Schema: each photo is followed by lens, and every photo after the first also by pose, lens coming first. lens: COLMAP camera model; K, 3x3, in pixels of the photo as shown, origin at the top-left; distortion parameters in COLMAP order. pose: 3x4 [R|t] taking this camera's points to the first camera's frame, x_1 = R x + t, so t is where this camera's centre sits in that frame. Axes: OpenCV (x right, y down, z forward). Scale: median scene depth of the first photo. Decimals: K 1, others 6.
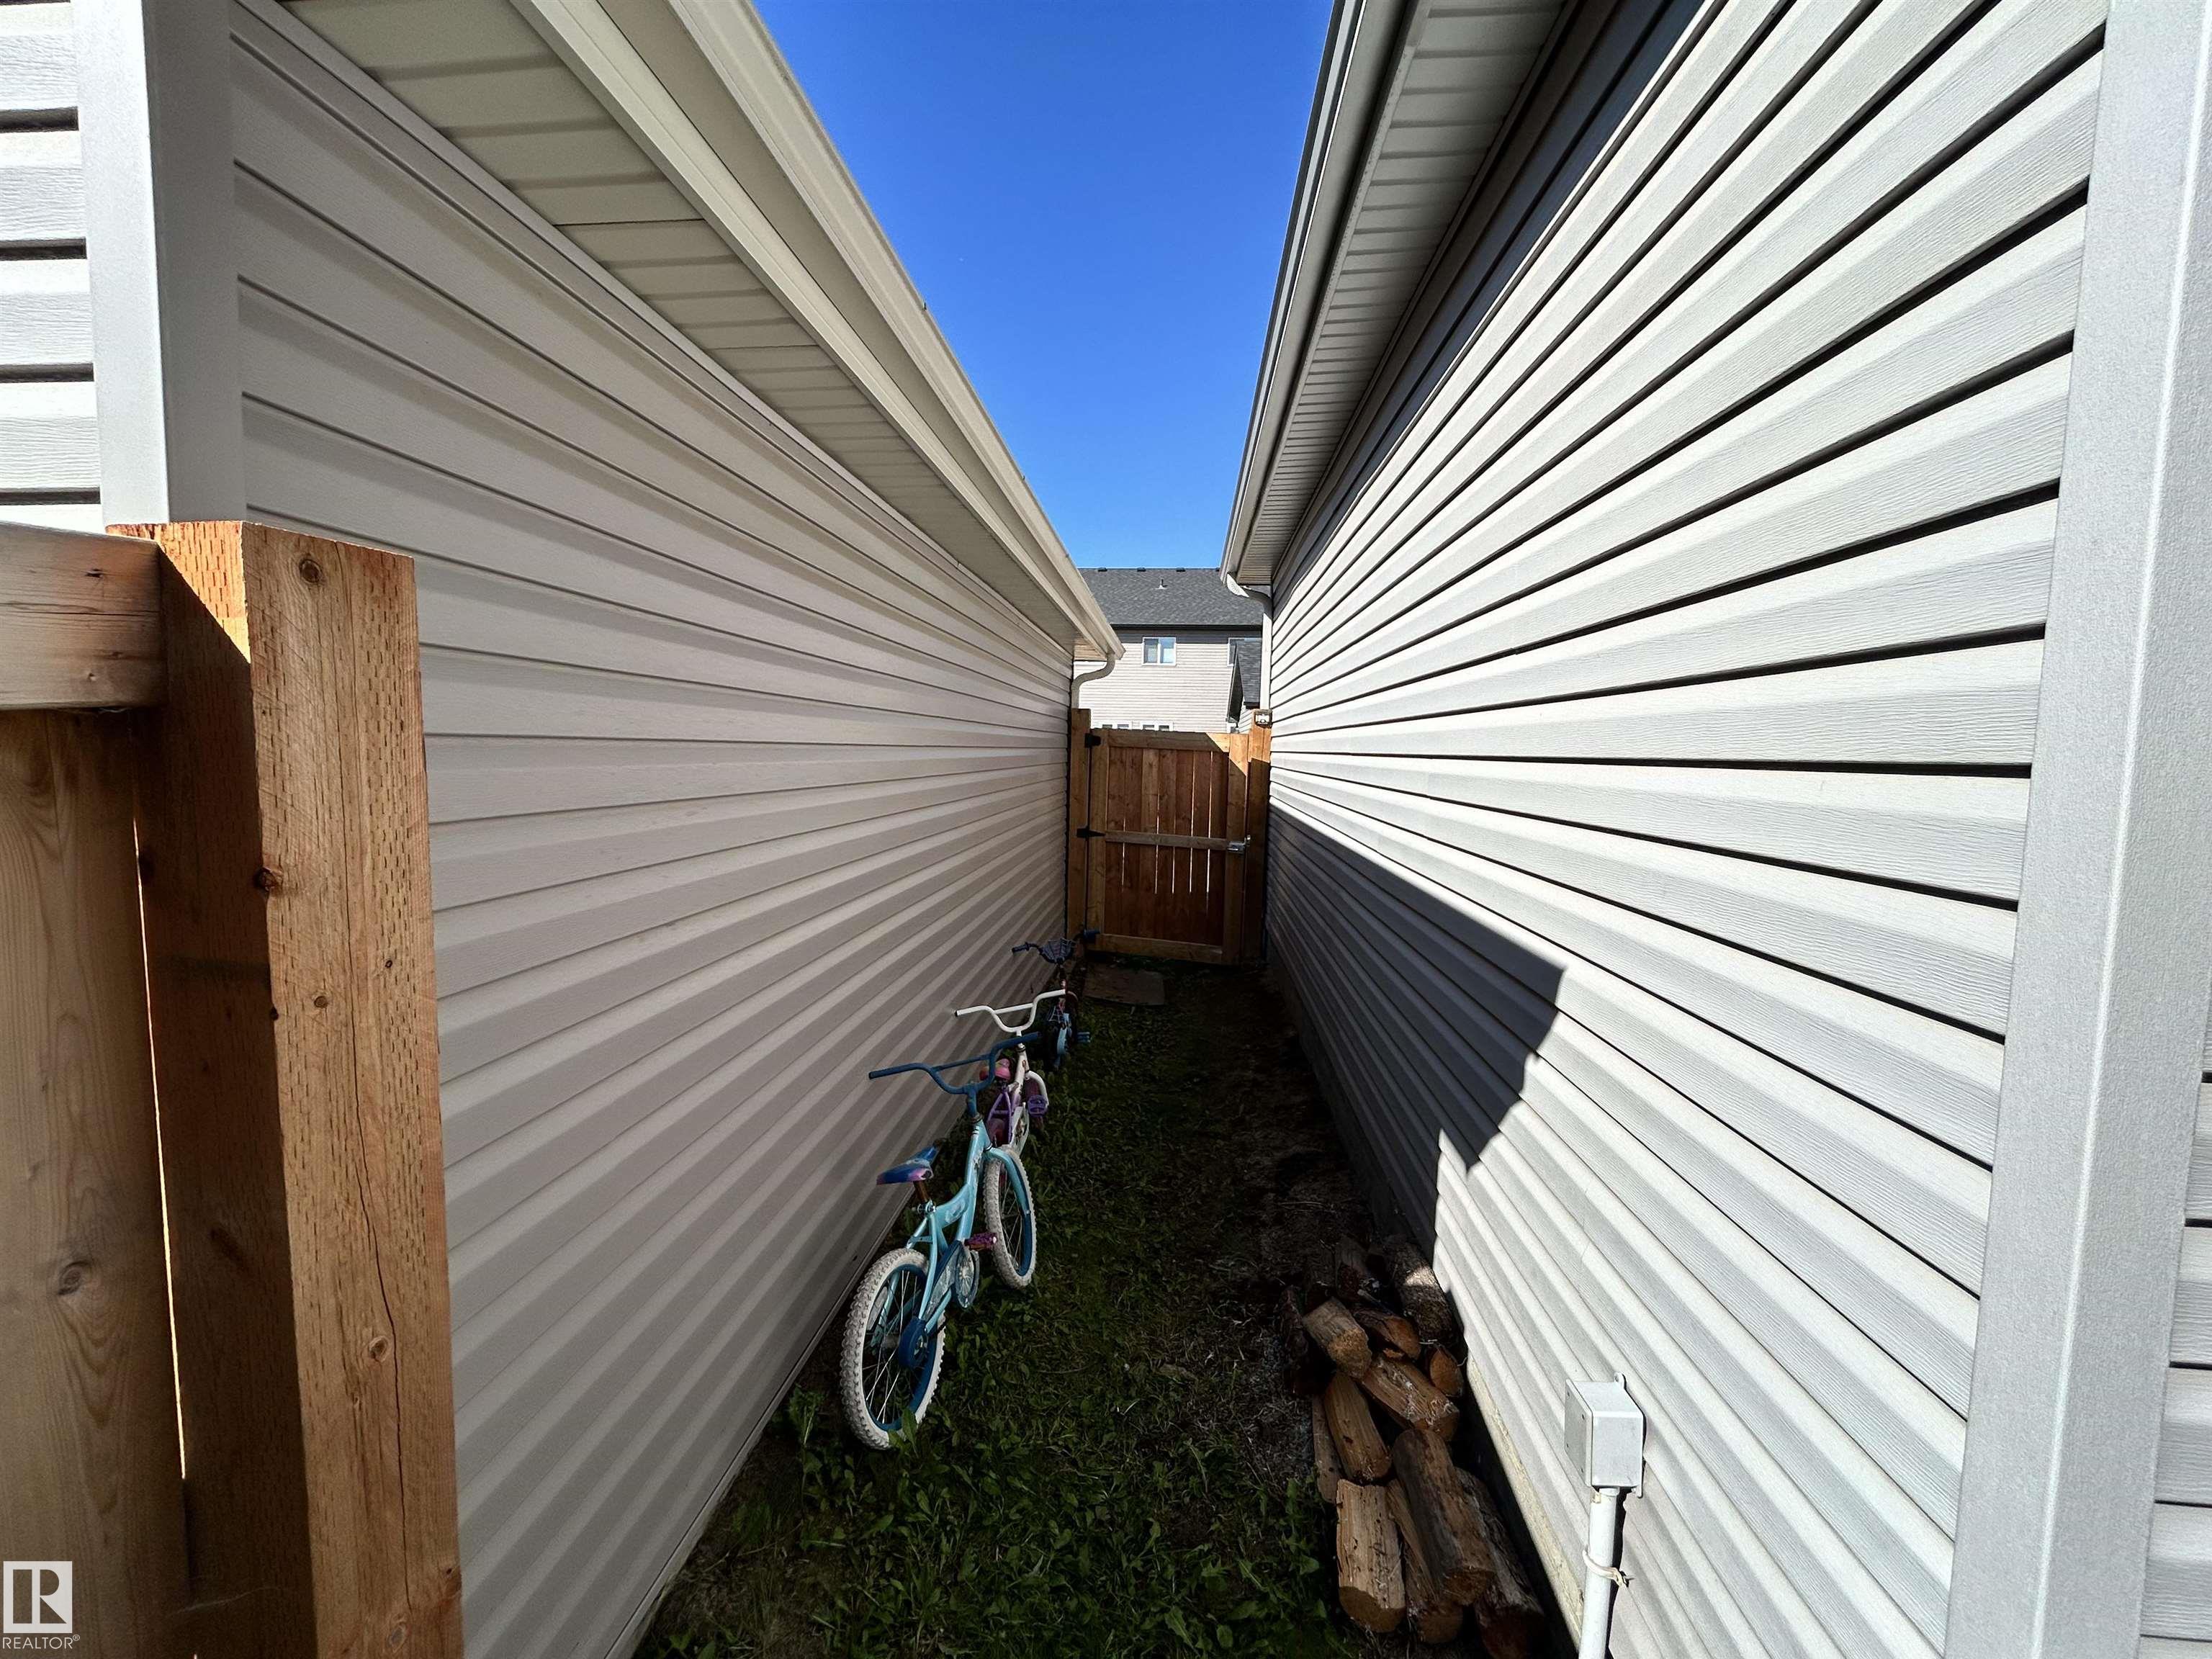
lens RADIAL K [[890.5, 0, 1099.6], [0, 890.5, 823.1], [0, 0, 1]] dist [-0.000489, 0.000541]
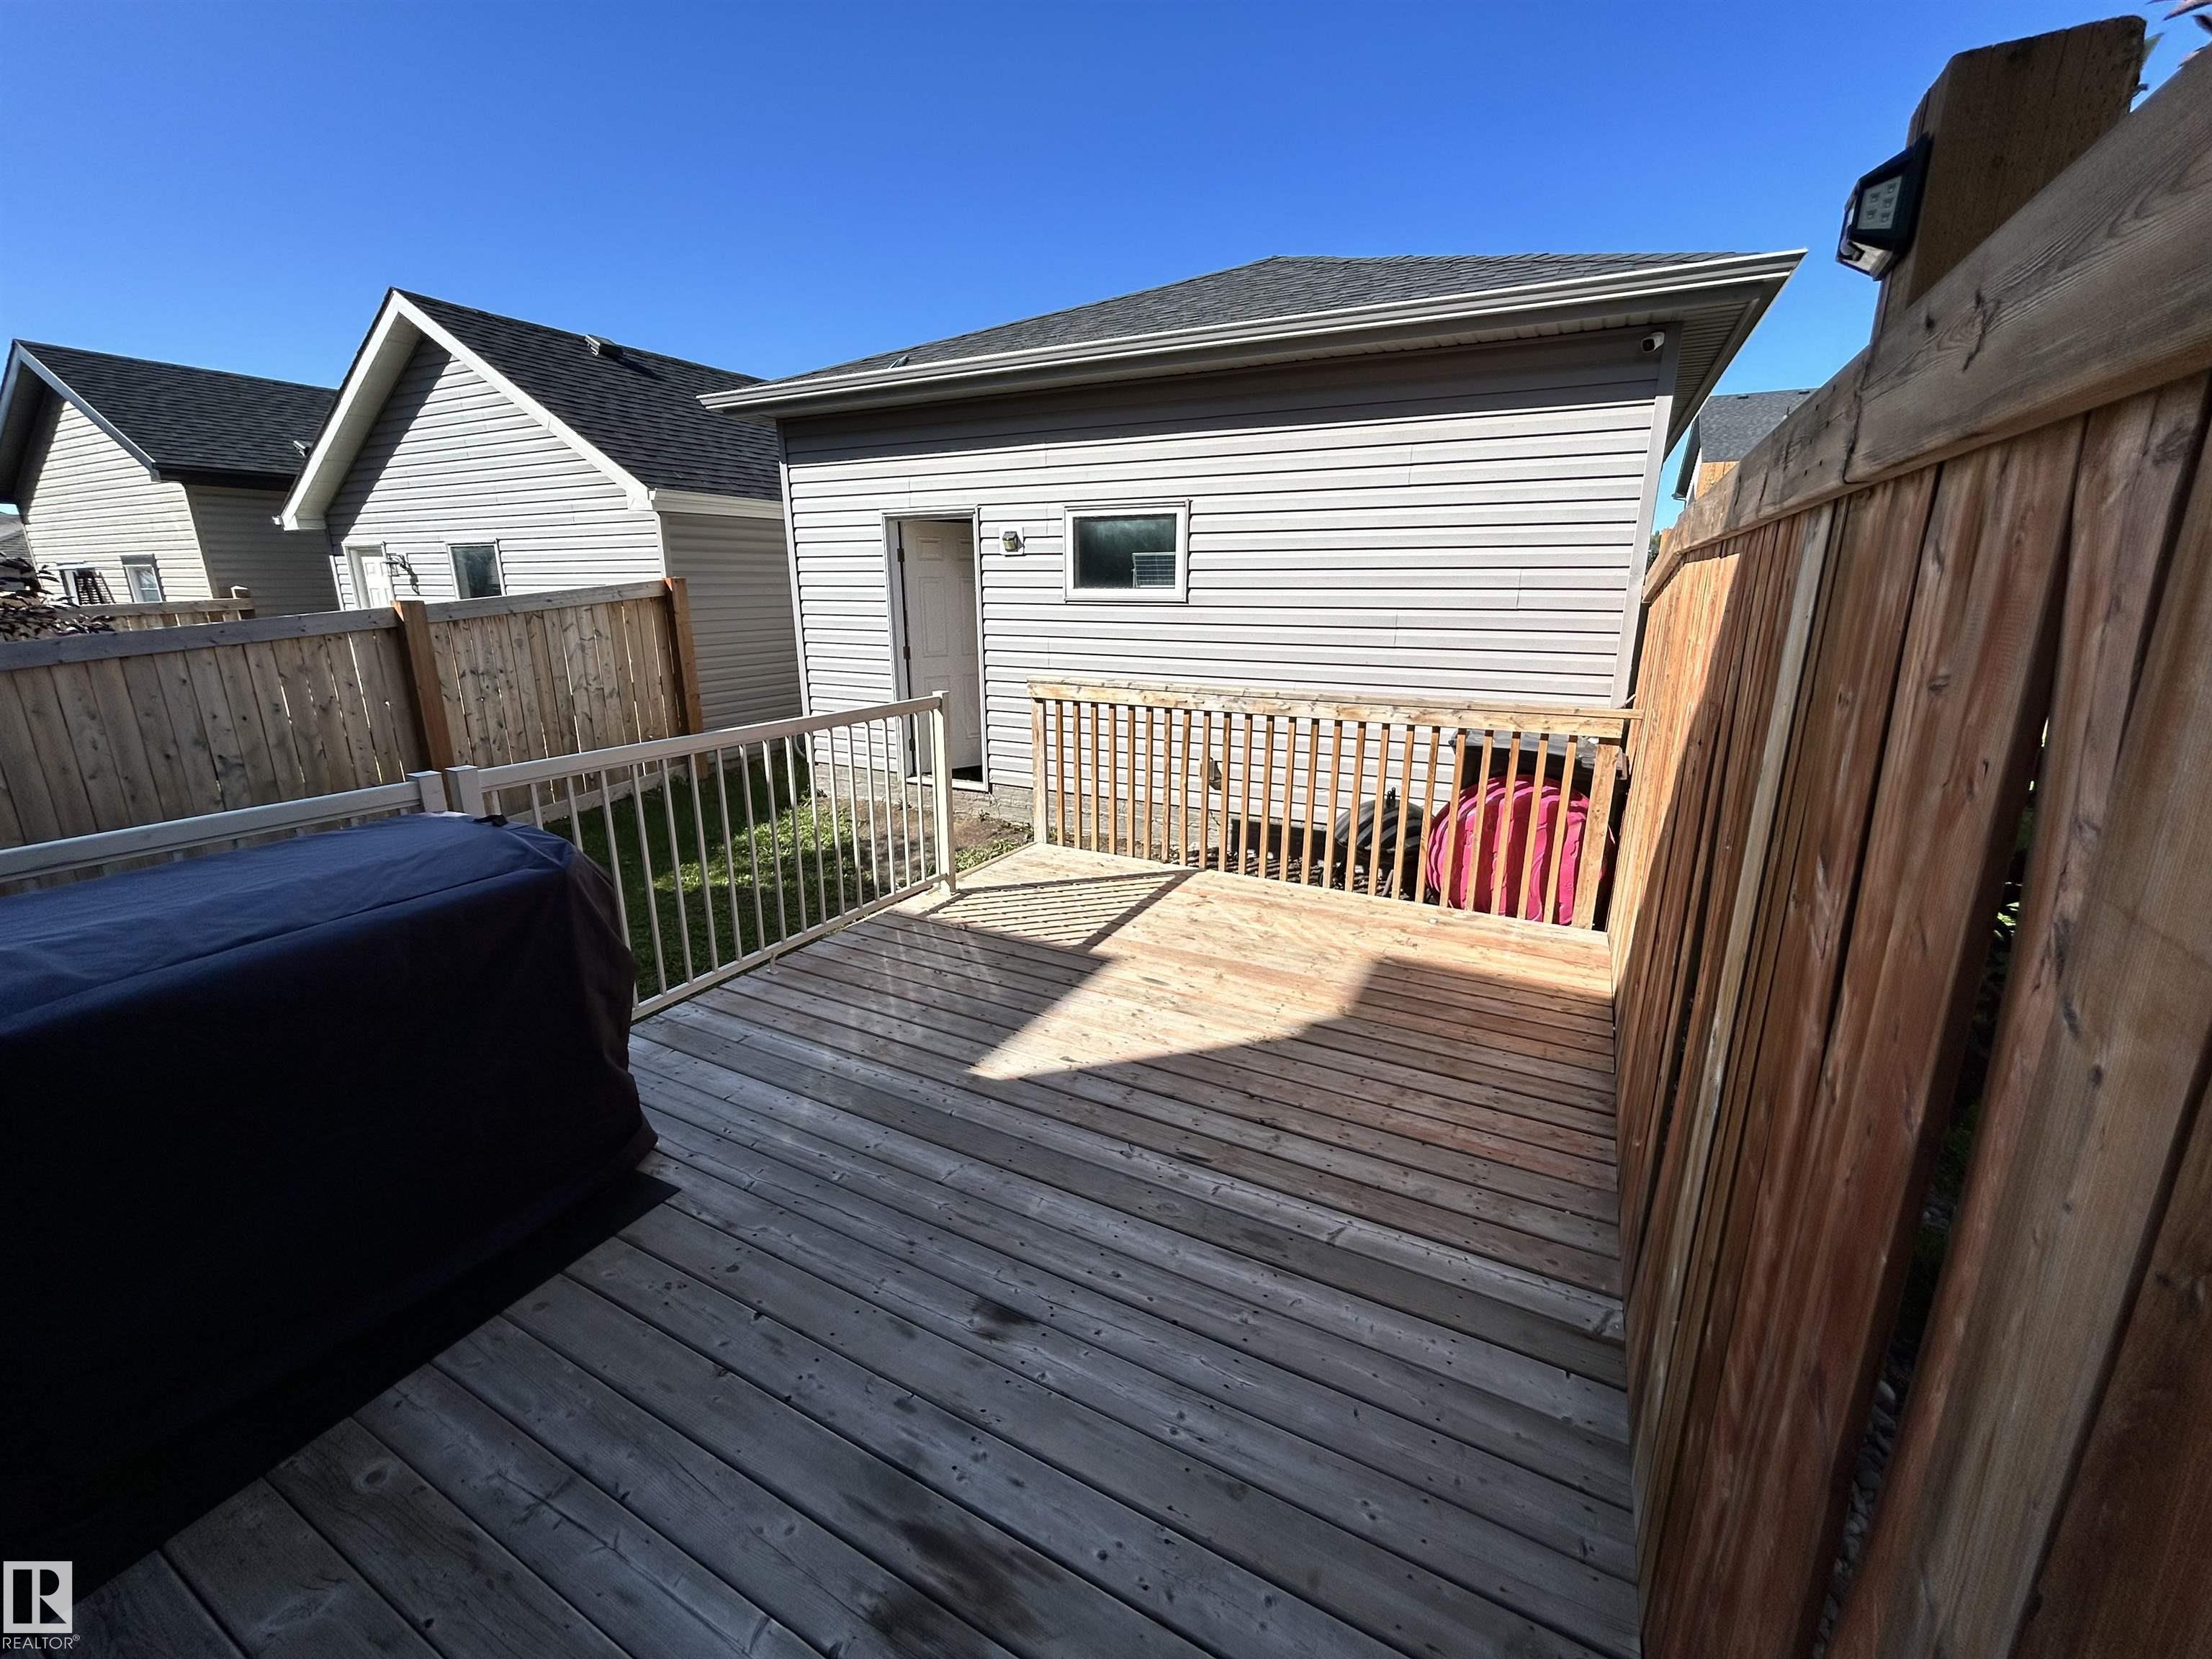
lens RADIAL K [[890.5, 0, 1105.9], [0, 890.5, 822.3], [0, 0, 1]] dist [-0.000489, 0.000541]
pose [[0.924616, 0.087126, -0.370802, 2.872376], [-0.019517, 0.983046, 0.182316, 0.174772], [0.380400, -0.161336, 0.910641, -2.563430]]
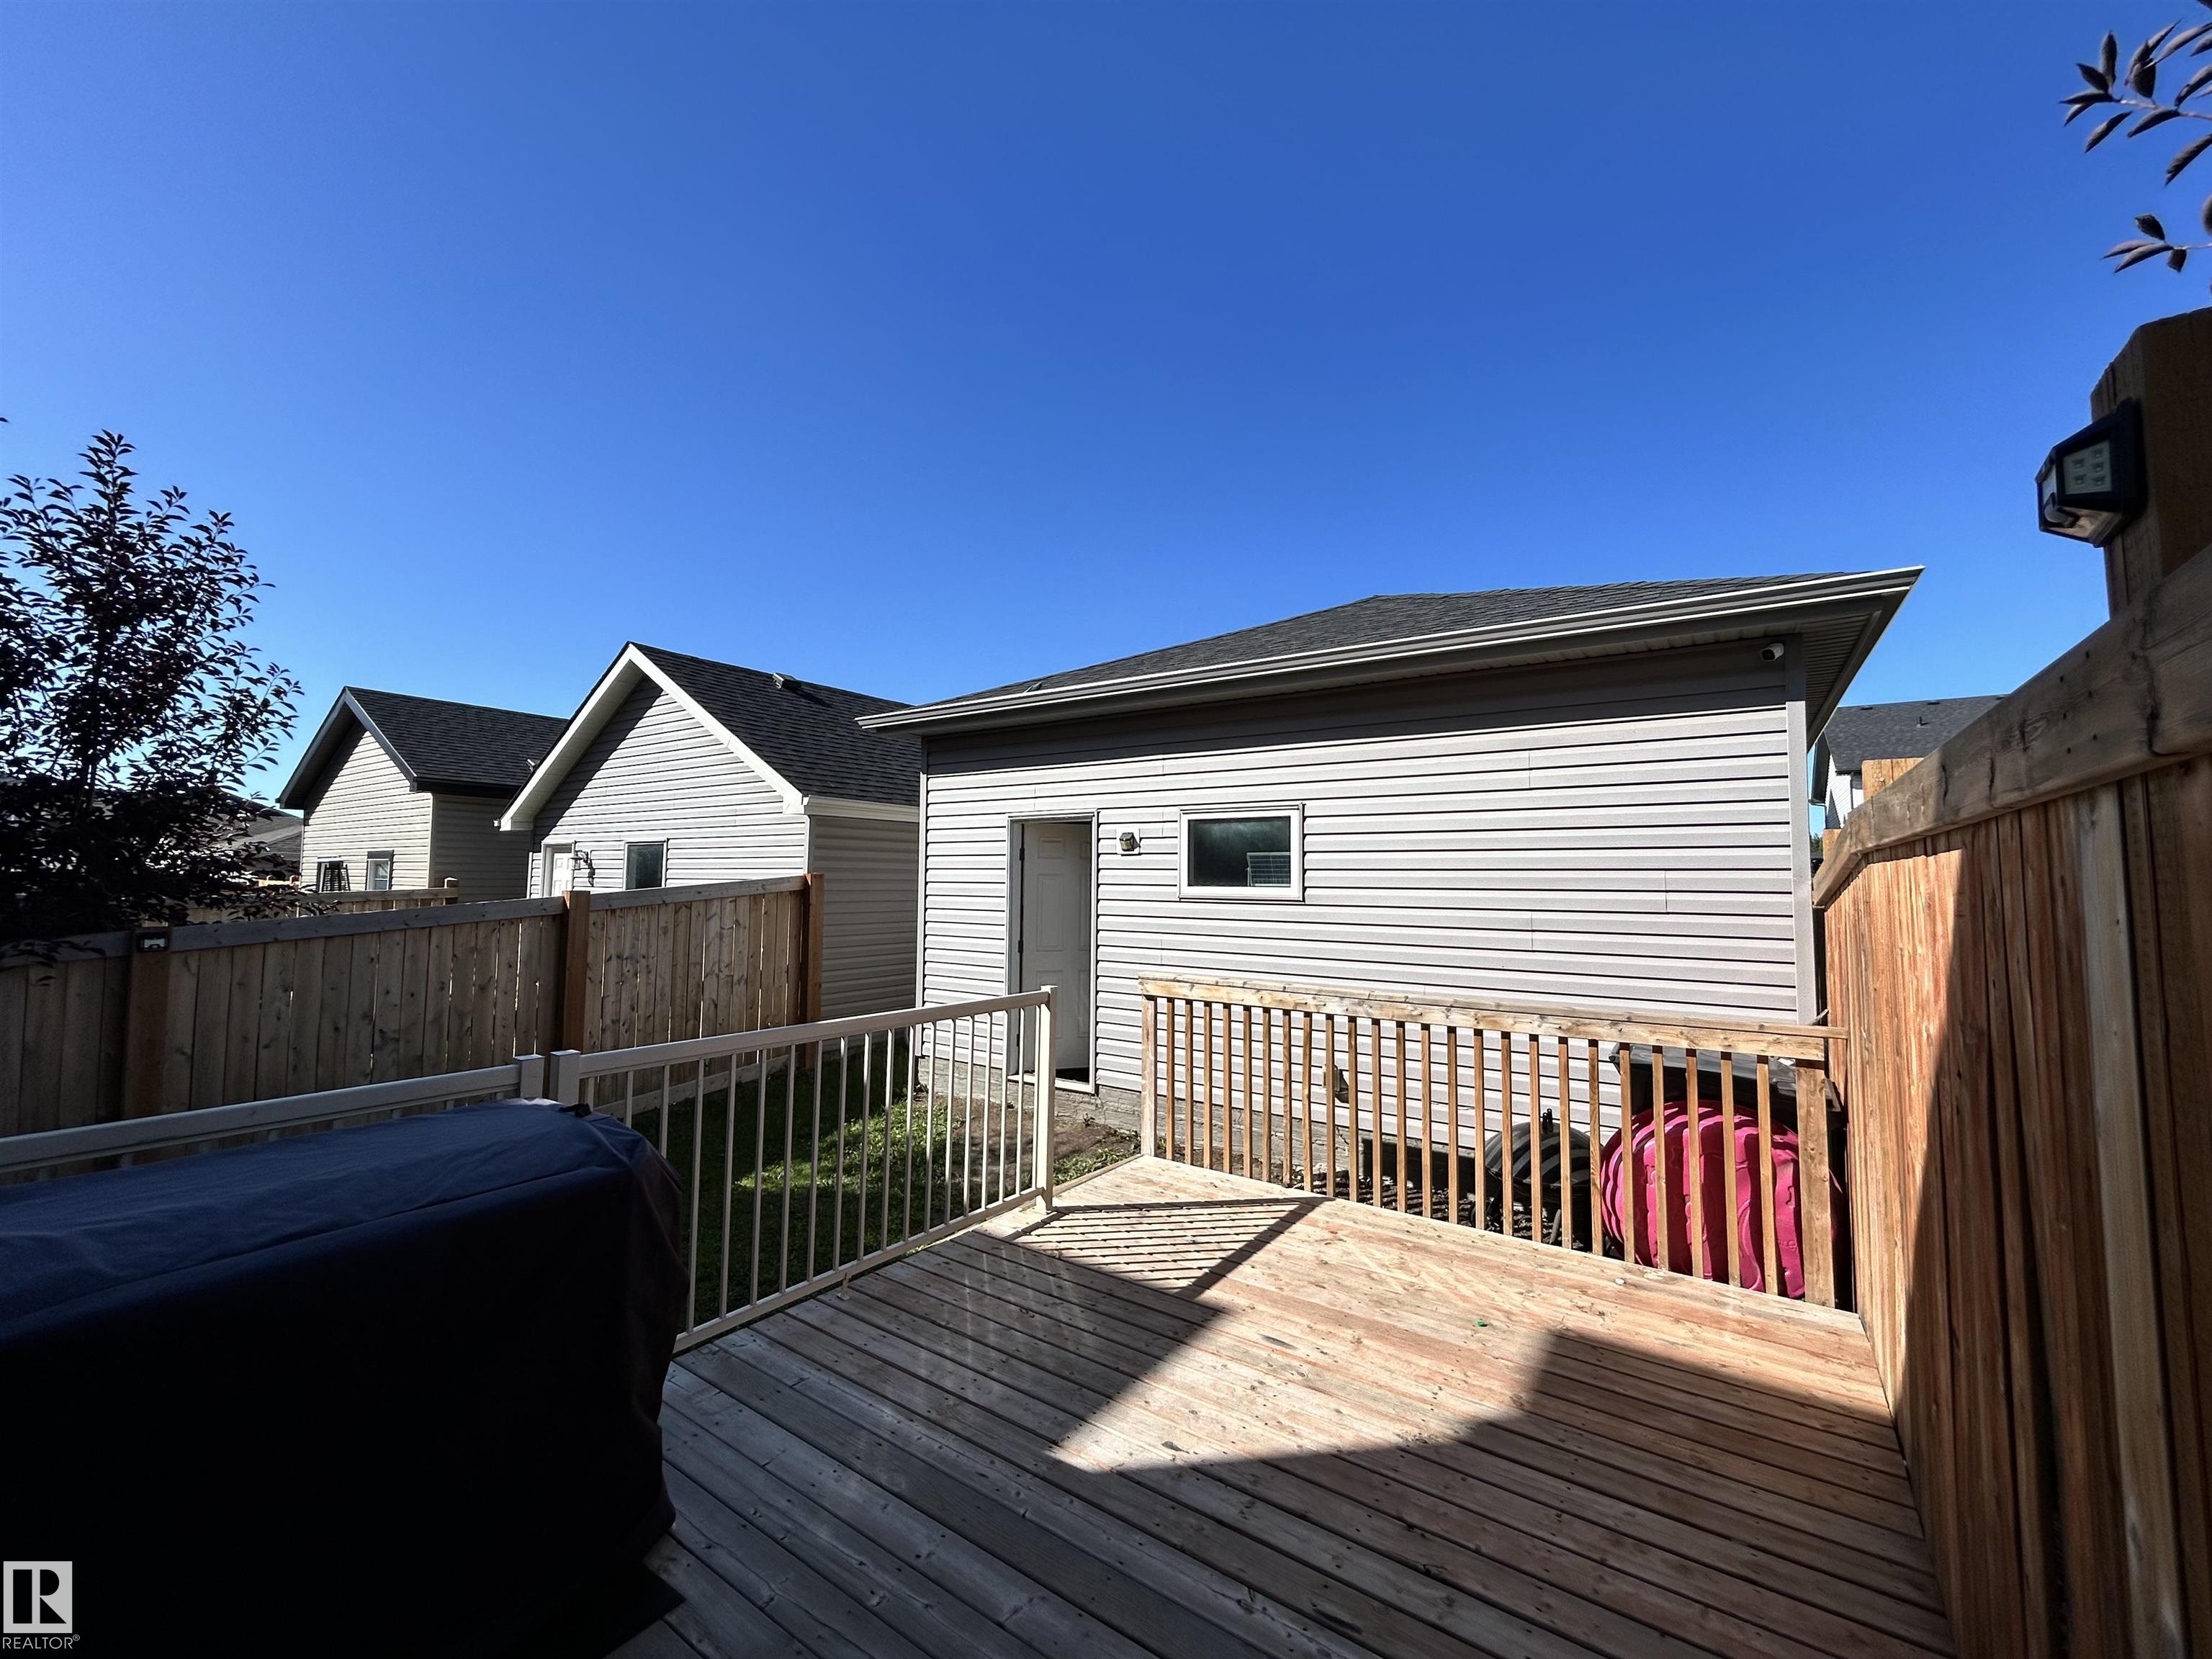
lens RADIAL K [[890.5, 0, 1104.5], [0, 890.5, 823.2], [0, 0, 1]] dist [-0.000489, 0.000541]
pose [[0.867355, -0.036457, -0.496354, 2.848997], [-0.039404, 0.989152, -0.141510, 0.174933], [0.496128, 0.142298, 0.856509, -2.497946]]
